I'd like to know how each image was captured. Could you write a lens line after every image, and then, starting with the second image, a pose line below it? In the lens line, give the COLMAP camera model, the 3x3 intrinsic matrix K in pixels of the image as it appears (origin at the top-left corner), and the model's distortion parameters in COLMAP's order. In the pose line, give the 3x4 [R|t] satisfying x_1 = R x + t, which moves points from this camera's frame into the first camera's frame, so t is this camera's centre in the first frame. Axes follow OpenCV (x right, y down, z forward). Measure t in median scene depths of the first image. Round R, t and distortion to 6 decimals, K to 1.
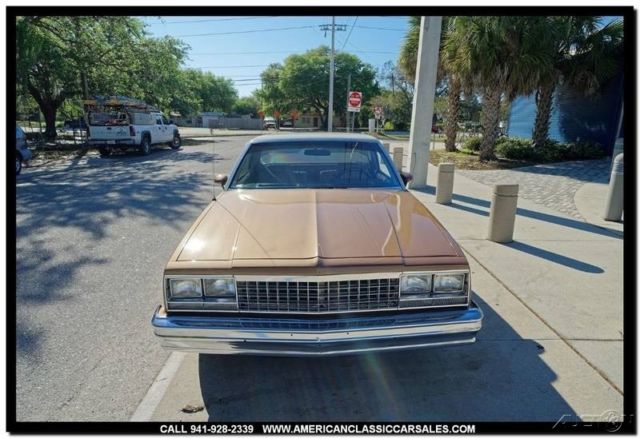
lens RADIAL K [[521.7, 0, 320.0], [0, 521.7, 219.0], [0, 0, 1]] dist [0.001917, 0.001970]
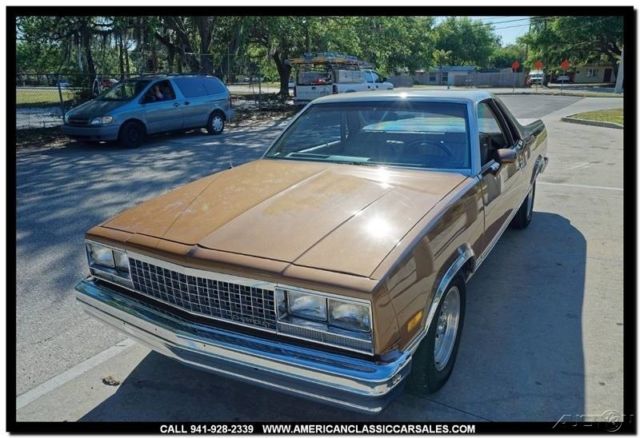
lens RADIAL K [[608.8, 0, 320.0], [0, 608.8, 219.0], [0, 0, 1]] dist [0.001699, 0.001257]
pose [[0.757506, 0.125545, -0.640643, 0.260521], [-0.099460, 0.992073, 0.076811, -0.020567], [0.645207, 0.005533, 0.763988, 0.139921]]
